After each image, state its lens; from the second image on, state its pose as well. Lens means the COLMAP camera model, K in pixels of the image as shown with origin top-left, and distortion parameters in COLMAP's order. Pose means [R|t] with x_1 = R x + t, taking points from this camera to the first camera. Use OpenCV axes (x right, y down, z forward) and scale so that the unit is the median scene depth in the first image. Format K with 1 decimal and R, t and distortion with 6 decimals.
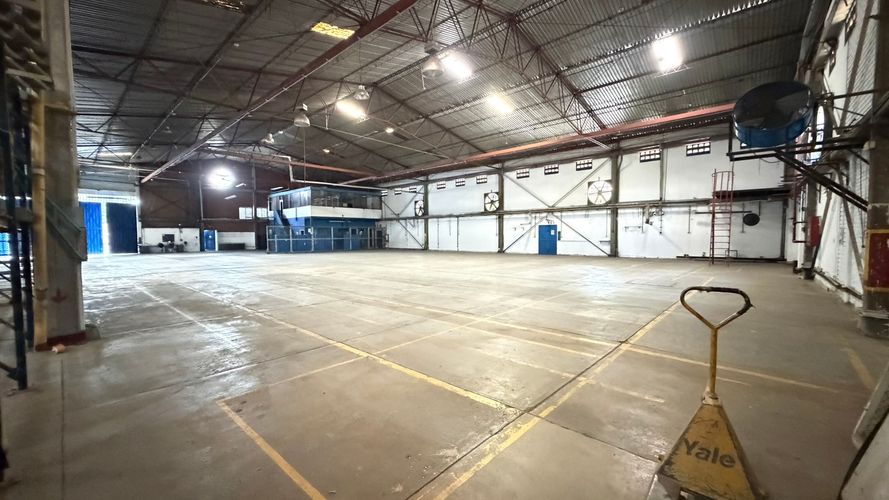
lens RADIAL K [[354.3, 0, 440.3], [0, 354.3, 251.0], [0, 0, 1]] dist [-0.000331, -0.000260]
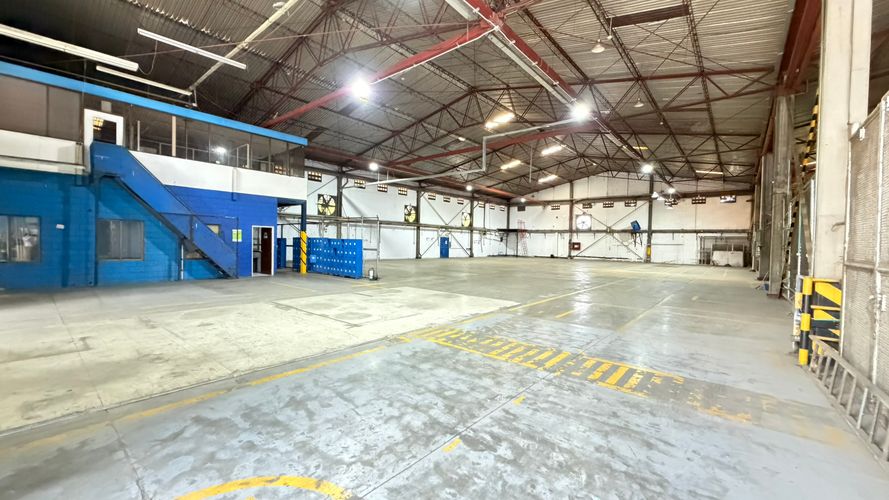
lens RADIAL K [[354.3, 0, 440.3], [0, 354.3, 251.0], [0, 0, 1]] dist [-0.000331, -0.000260]
pose [[-0.049779, -0.015795, 0.998635, -0.983083], [0.024540, 0.999554, 0.017033, -0.037602], [-0.998459, 0.025354, -0.049369, 0.963073]]
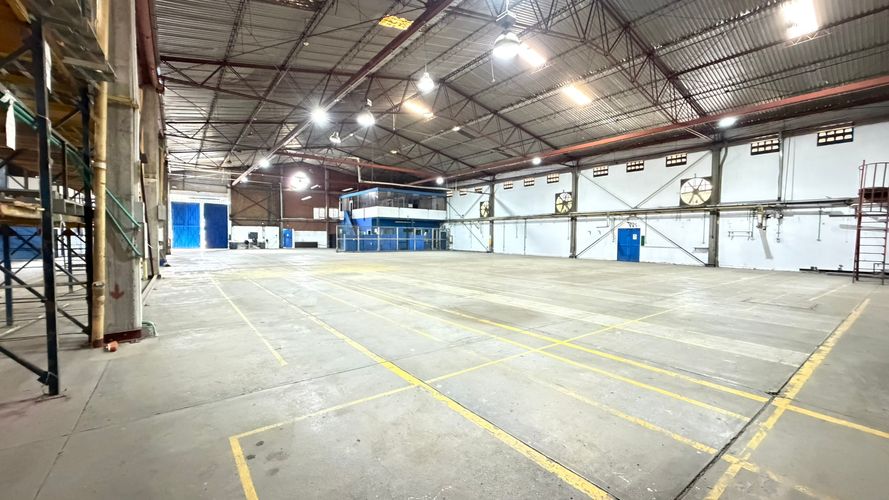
lens RADIAL K [[354.3, 0, 440.3], [0, 354.3, 251.0], [0, 0, 1]] dist [-0.000331, -0.000260]
pose [[0.983582, 0.025274, -0.178681, -0.003193], [-0.026184, 0.999653, -0.002732, -0.001264], [0.178550, 0.007366, 0.983903, 0.032719]]
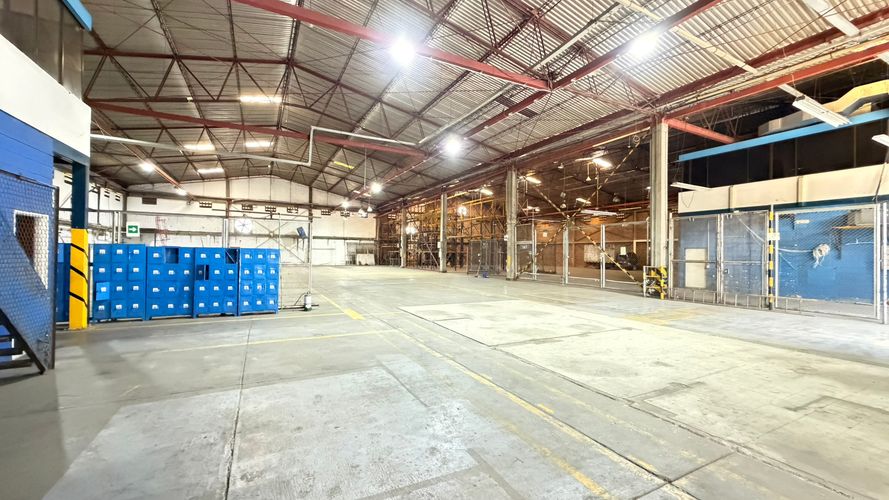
lens RADIAL K [[354.3, 0, 440.3], [0, 354.3, 251.0], [0, 0, 1]] dist [-0.000331, -0.000260]
pose [[-0.940989, -0.002253, 0.338429, -0.723718], [0.009801, 0.999377, 0.033903, -0.055302], [-0.338294, 0.035219, -0.940381, 1.289679]]
